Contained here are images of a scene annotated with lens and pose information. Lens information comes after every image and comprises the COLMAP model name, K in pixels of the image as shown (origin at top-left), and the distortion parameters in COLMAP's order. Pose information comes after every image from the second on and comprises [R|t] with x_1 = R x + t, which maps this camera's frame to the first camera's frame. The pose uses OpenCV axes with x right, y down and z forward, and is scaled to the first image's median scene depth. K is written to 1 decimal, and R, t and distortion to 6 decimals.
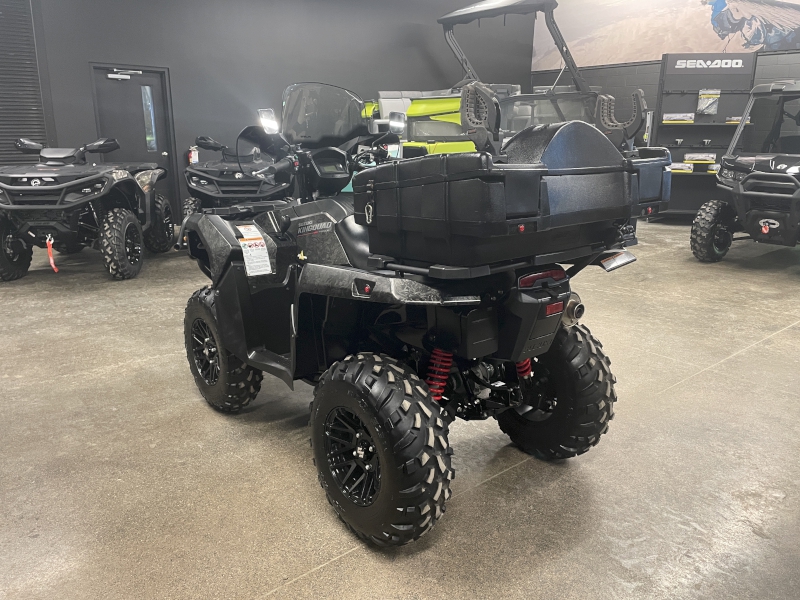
lens RADIAL K [[619.6, 0, 395.0], [0, 619.6, 299.0], [0, 0, 1]] dist [0.040382, -0.002475]
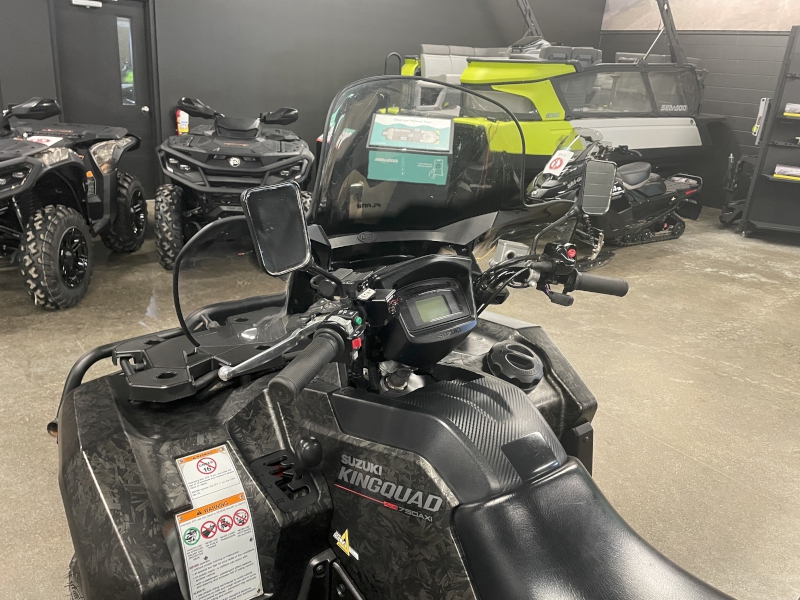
lens RADIAL K [[597.8, 0, 390.5], [0, 597.8, 296.9], [0, 0, 1]] dist [0.070328, -0.091297]
pose [[0.997228, 0.074411, 0.000022, -0.064040], [-0.074105, 0.993104, 0.090851, -0.122139], [0.006739, -0.090601, 0.995865, 0.309526]]
